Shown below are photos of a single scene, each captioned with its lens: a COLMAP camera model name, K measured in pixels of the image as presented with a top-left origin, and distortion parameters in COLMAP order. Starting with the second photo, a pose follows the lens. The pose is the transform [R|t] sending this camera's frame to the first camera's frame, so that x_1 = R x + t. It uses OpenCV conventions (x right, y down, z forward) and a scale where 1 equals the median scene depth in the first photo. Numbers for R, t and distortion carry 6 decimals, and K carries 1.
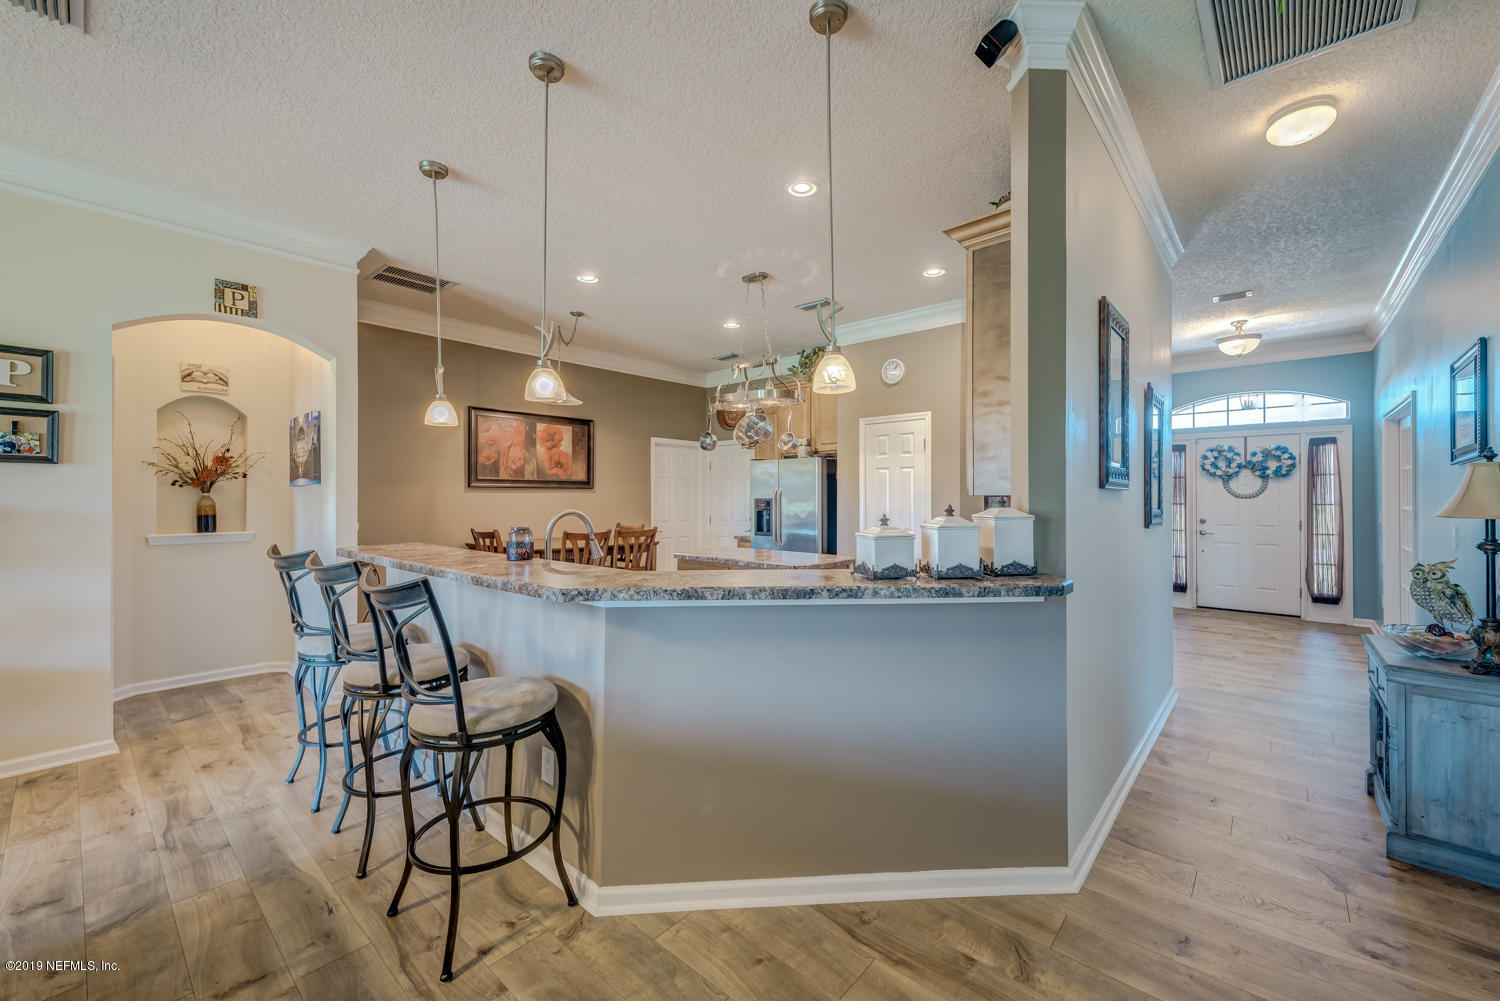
lens RADIAL K [[601.0, 0, 755.7], [0, 601.0, 495.9], [0, 0, 1]] dist [0.009210, 0.000217]
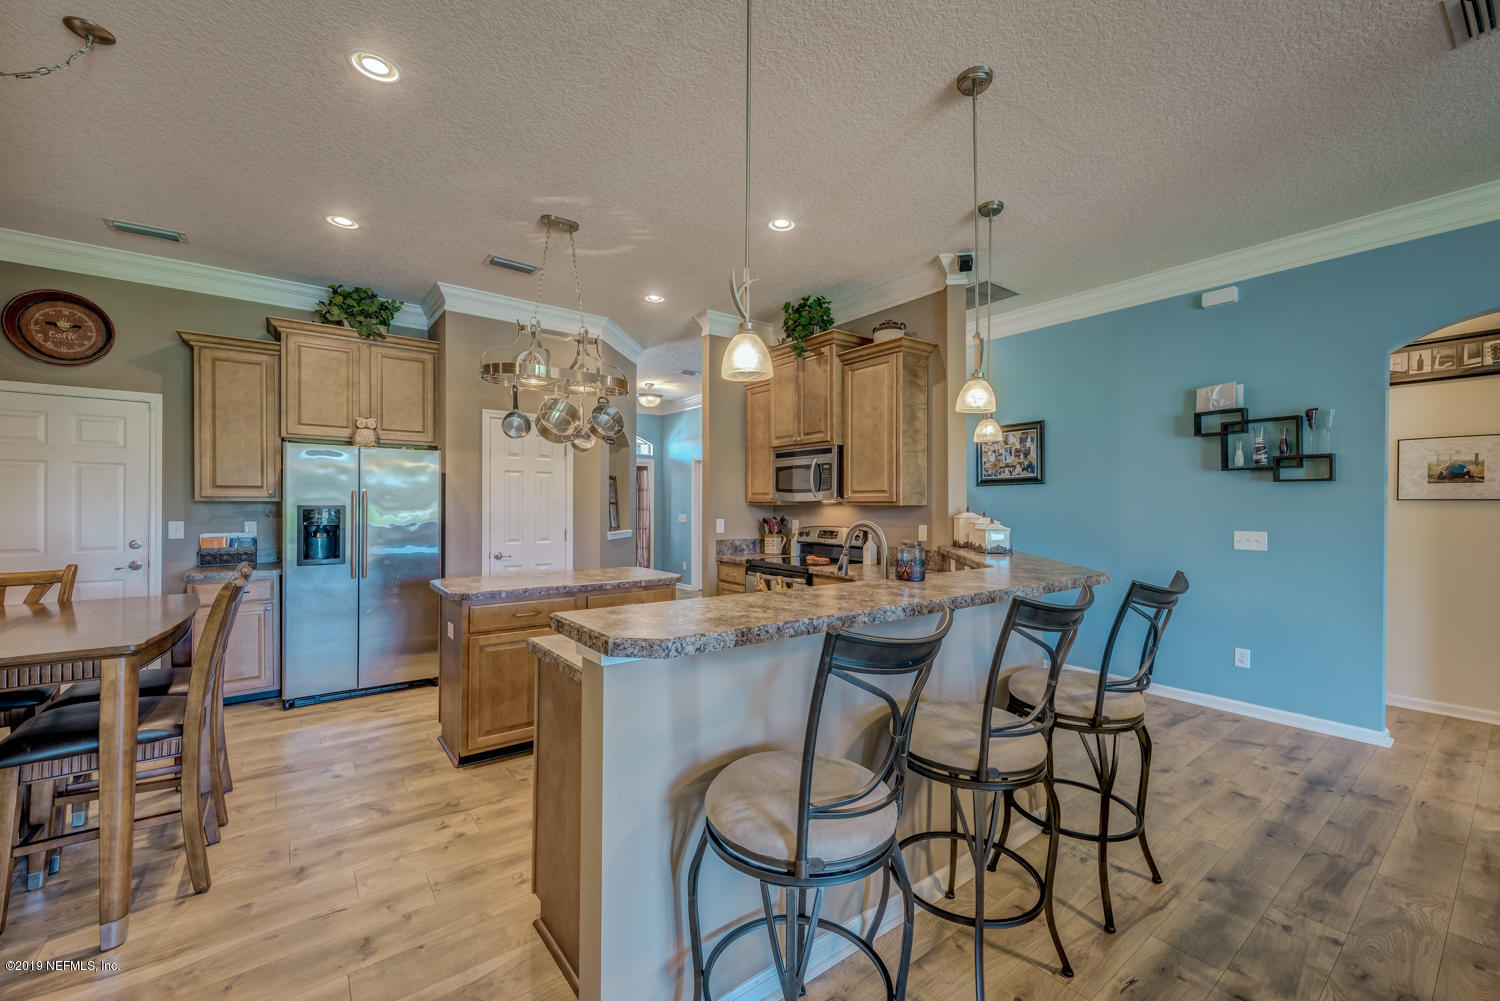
lens RADIAL K [[601.2, 0, 756.3], [0, 601.2, 502.0], [0, 0, 1]] dist [0.010521, -0.005451]
pose [[0.198439, 0.006659, 0.980091, -0.498459], [-0.006512, 0.999964, -0.005476, 0.001798], [-0.980092, -0.005296, 0.198475, 0.407915]]
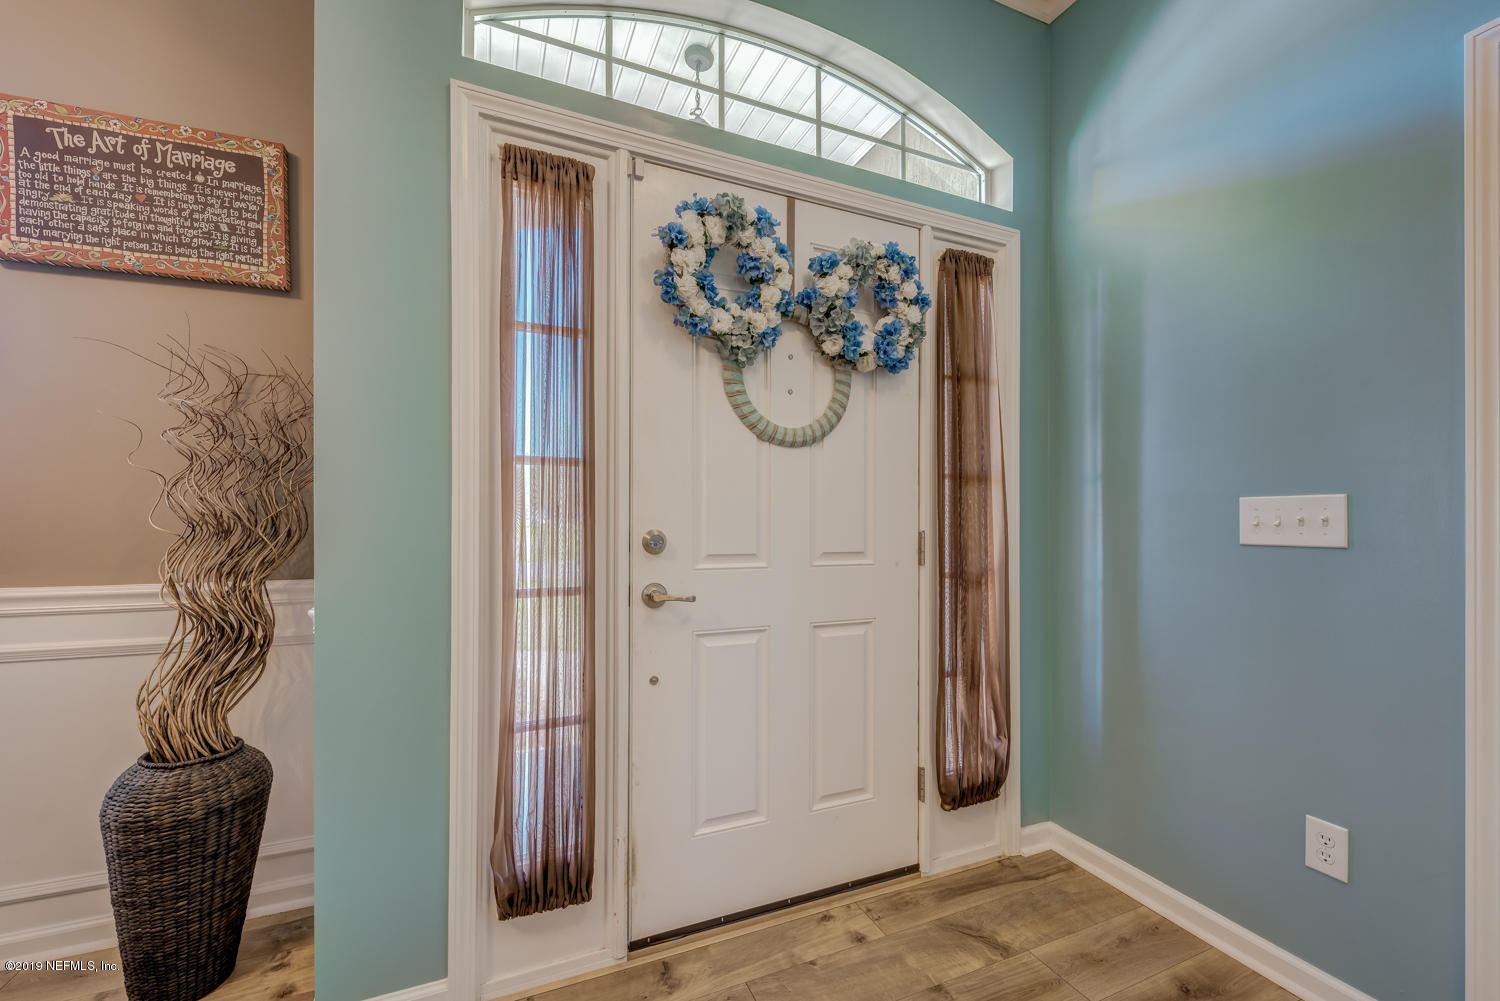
lens RADIAL K [[599.8, 0, 753.8], [0, 599.8, 520.7], [0, 0, 1]] dist [0.009362, -0.000309]
pose [[0.424159, -0.001514, 0.905586, 0.612768], [-0.008451, 0.999948, 0.005630, 0.035584], [-0.905548, -0.010041, 0.424124, 0.958903]]
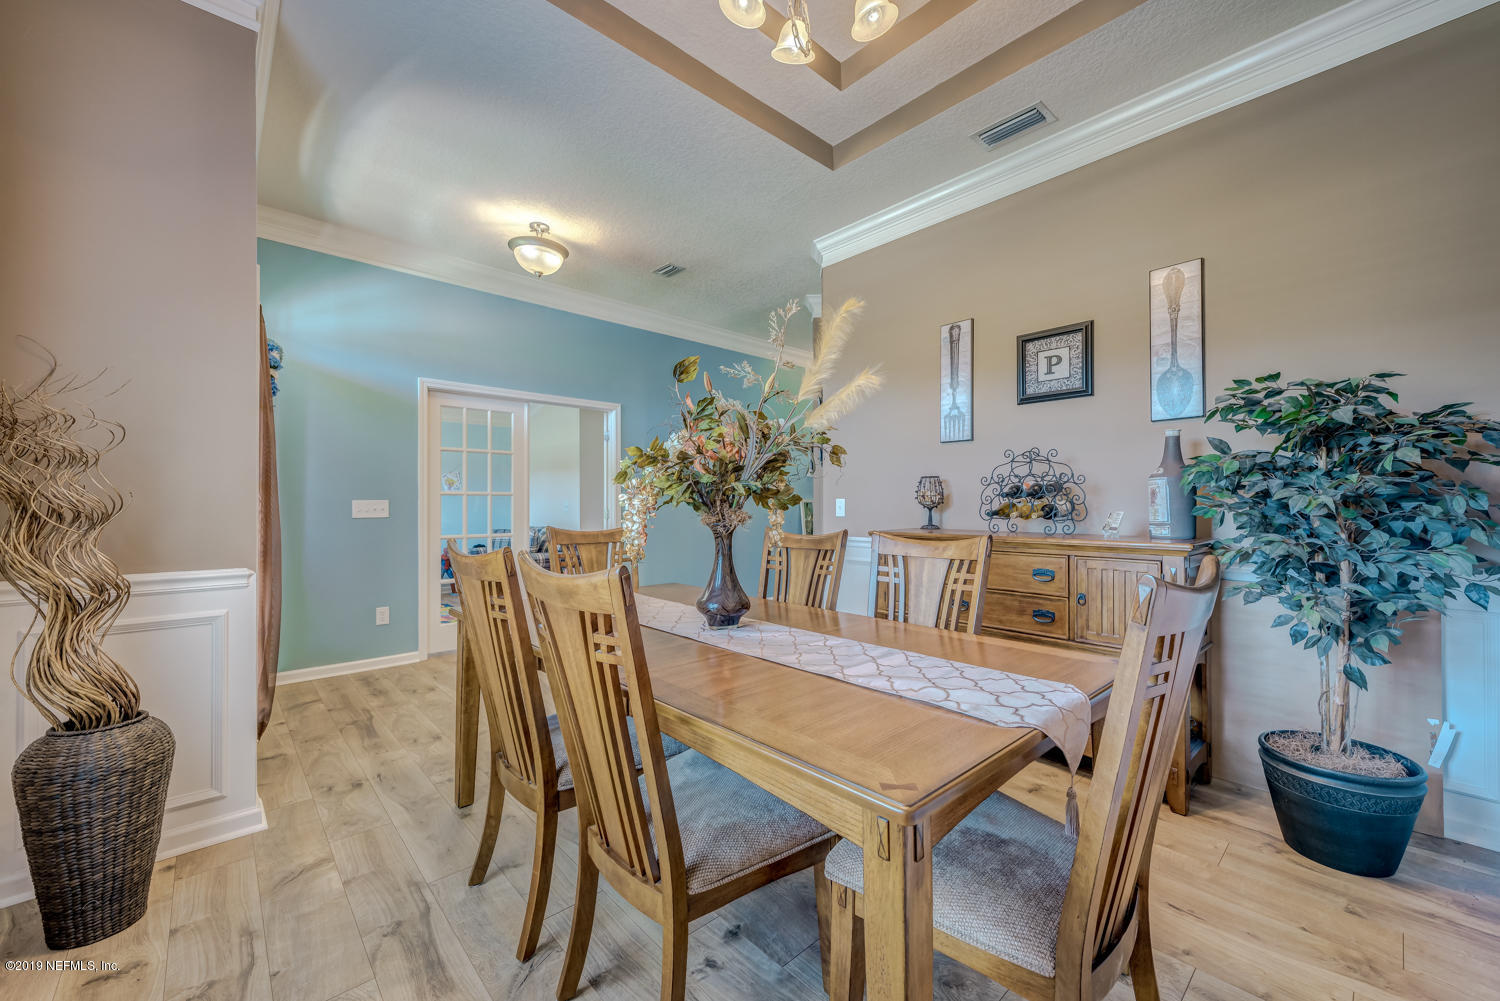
lens RADIAL K [[601.2, 0, 756.3], [0, 601.2, 502.0], [0, 0, 1]] dist [0.010521, -0.005451]
pose [[-0.993812, -0.001980, 0.111061, 0.420555], [-0.003041, 0.999951, -0.009384, 0.032311], [-0.111037, -0.009663, -0.993769, 1.463928]]
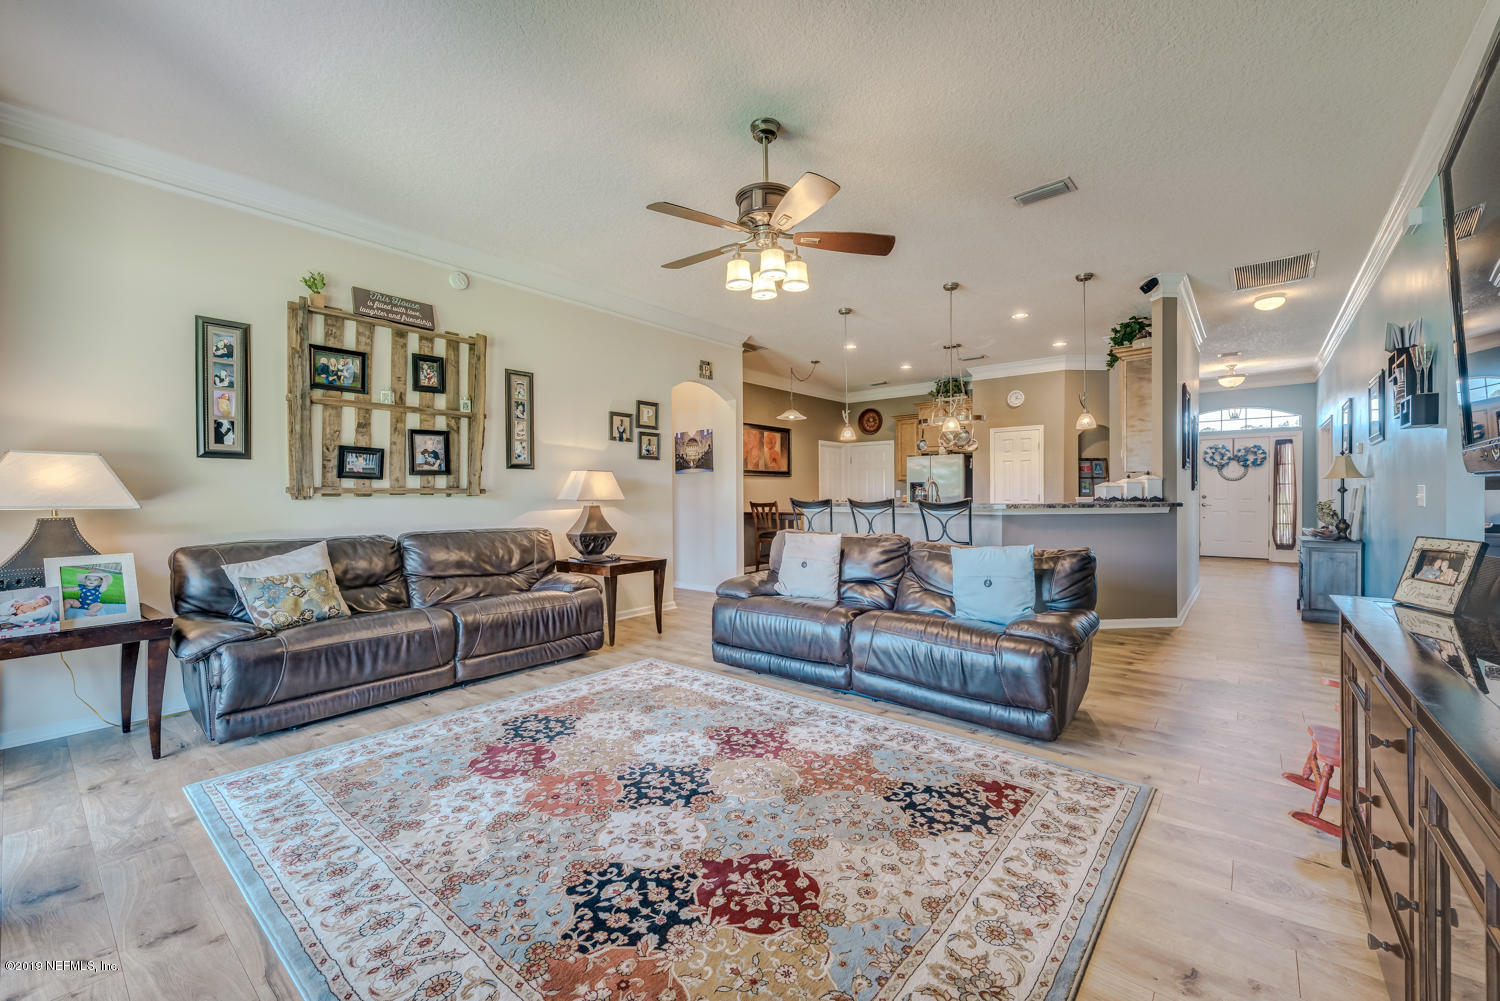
lens RADIAL K [[601.2, 0, 756.3], [0, 601.2, 502.0], [0, 0, 1]] dist [0.010521, -0.005451]
pose [[0.999560, -0.006435, 0.028954, -0.413649], [0.005909, 0.999817, 0.018222, 0.023930], [-0.029066, -0.018042, 0.999415, -0.459125]]
